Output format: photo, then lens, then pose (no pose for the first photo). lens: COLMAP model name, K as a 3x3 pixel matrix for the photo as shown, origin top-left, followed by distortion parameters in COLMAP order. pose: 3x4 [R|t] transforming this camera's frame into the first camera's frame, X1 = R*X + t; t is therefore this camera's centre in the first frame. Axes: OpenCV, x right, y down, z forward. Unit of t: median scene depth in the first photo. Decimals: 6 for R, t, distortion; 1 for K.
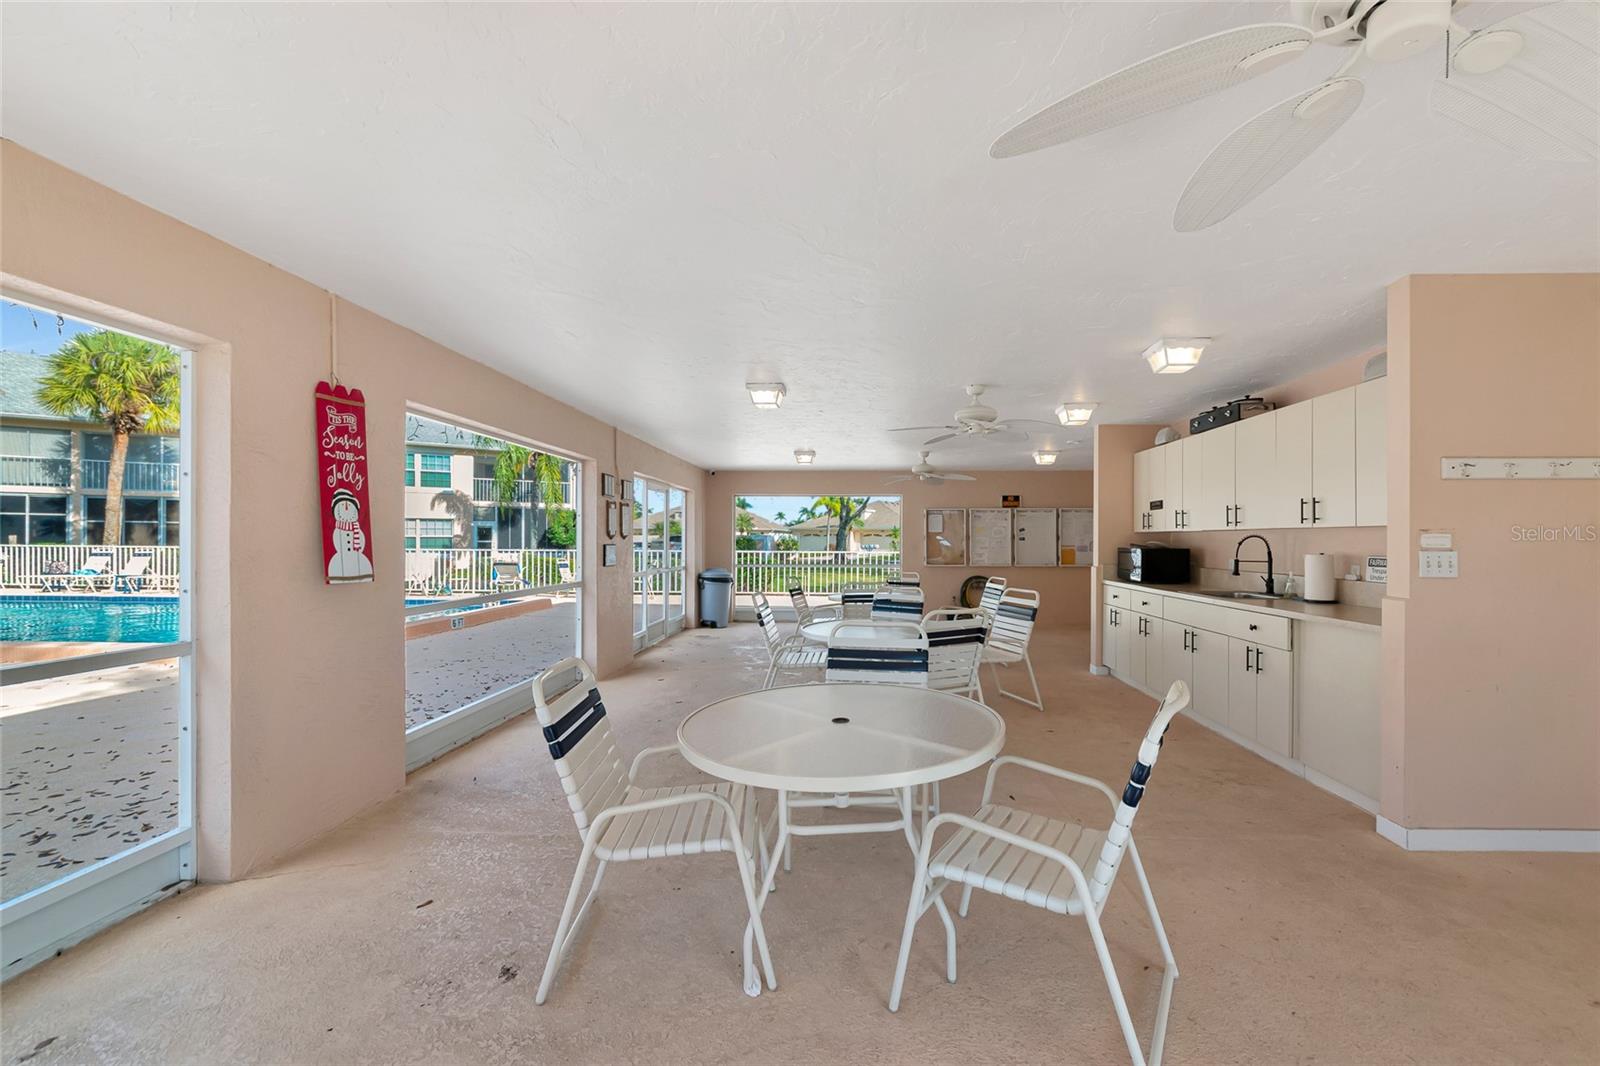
lens RADIAL K [[651.7, 0, 804.3], [0, 651.7, 535.1], [0, 0, 1]] dist [-0.000479, -0.000108]
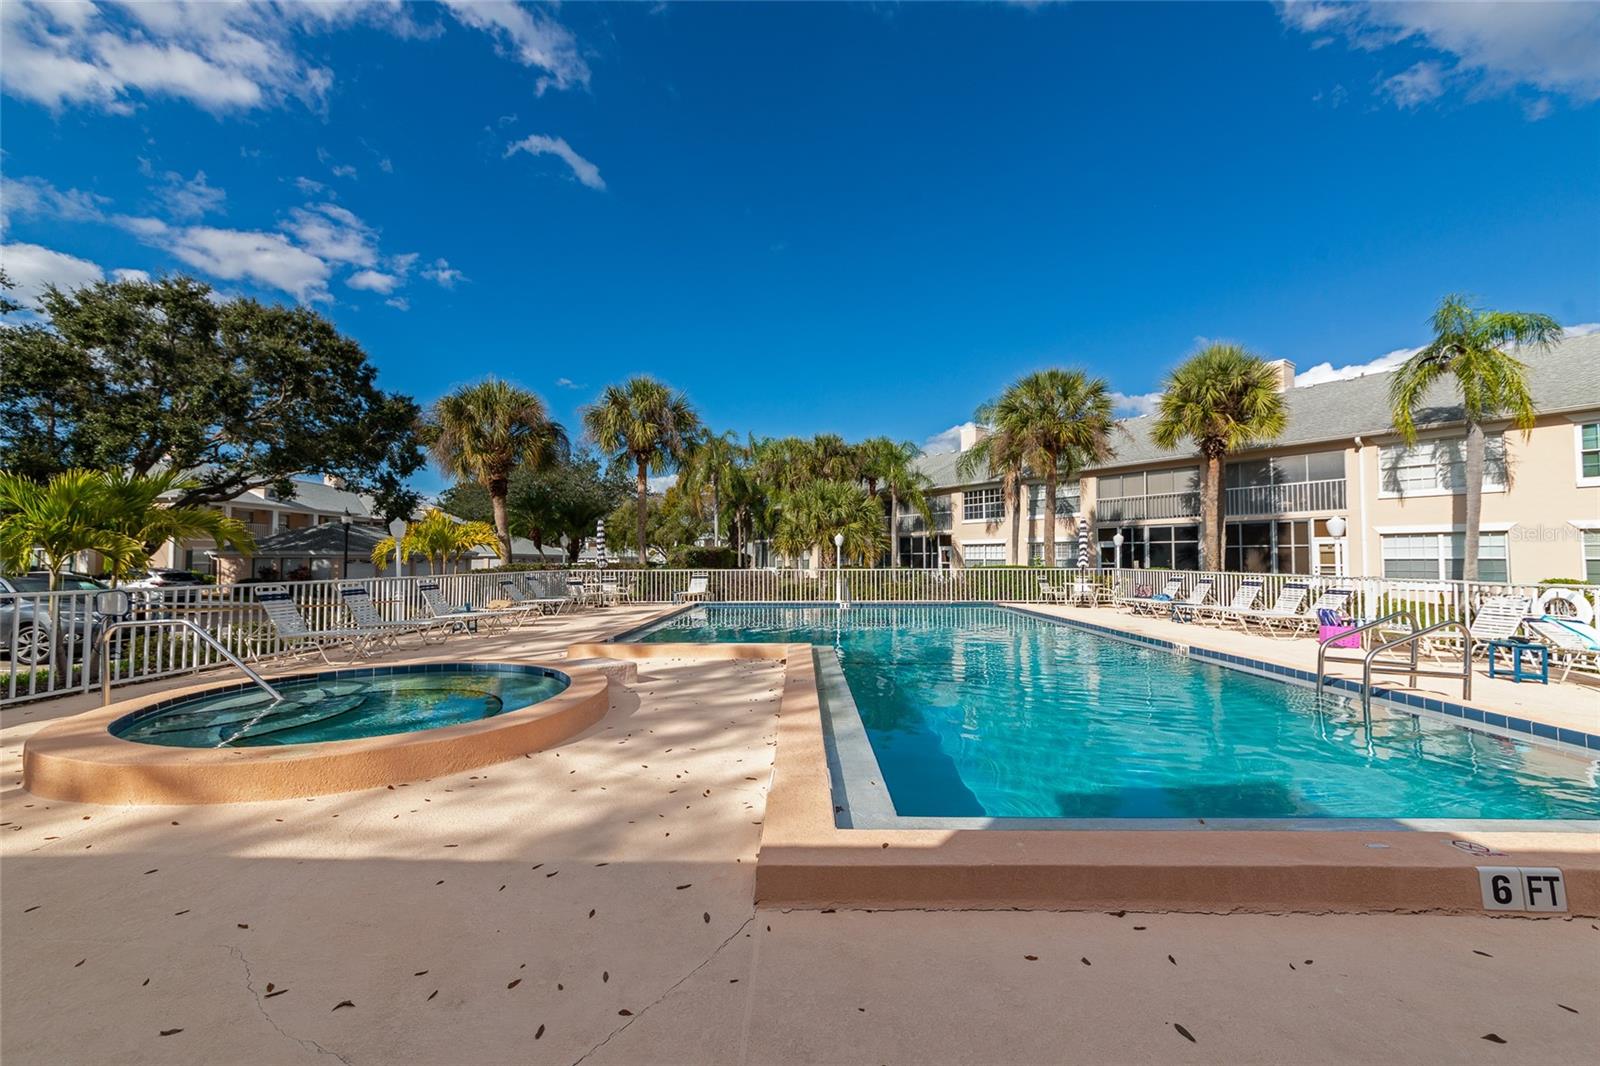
lens RADIAL K [[623.4, 0, 796.0], [0, 623.4, 538.7], [0, 0, 1]] dist [-0.003016, -0.000554]
pose [[0.053426, -0.039955, -0.997772, -0.104948], [0.007630, 0.999186, -0.039603, 0.000430], [0.998543, -0.005498, 0.053687, 0.248523]]
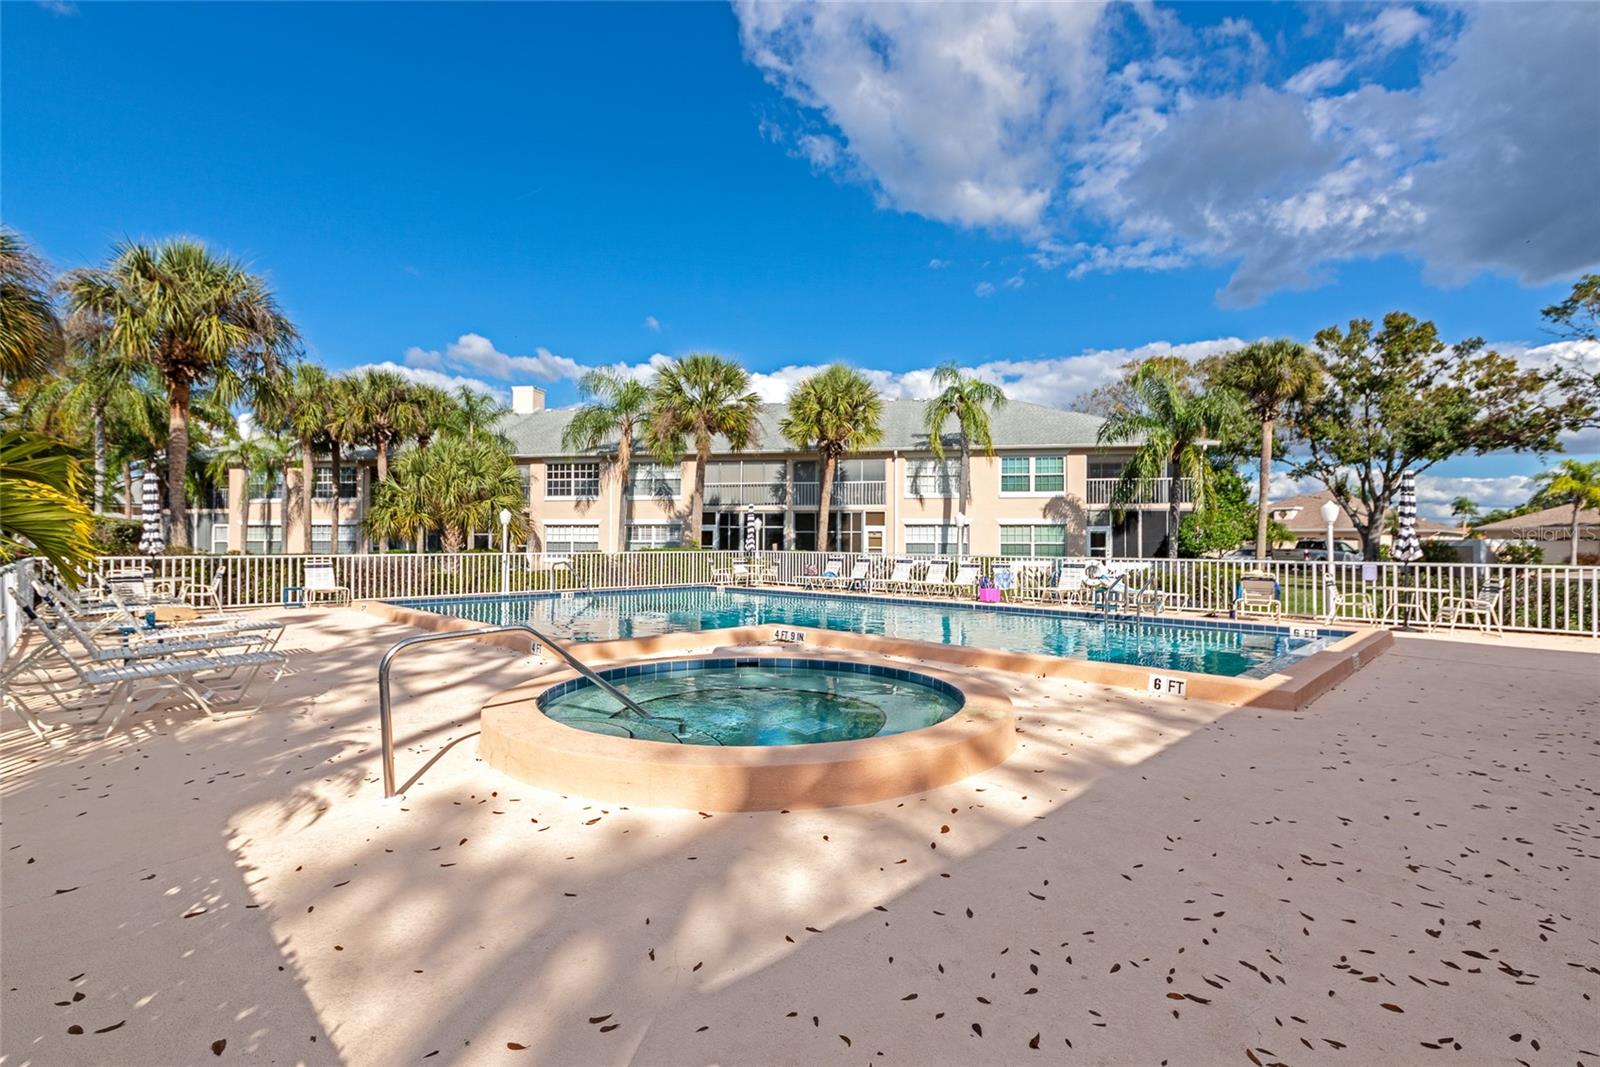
lens RADIAL K [[721.4, 0, 801.9], [0, 721.4, 537.2], [0, 0, 1]] dist [0.001217, 0.000003]
pose [[0.740072, -0.007856, -0.672481, -0.161640], [0.004365, 0.999967, -0.006878, -0.001965], [0.672513, 0.002155, 0.740082, -0.011911]]
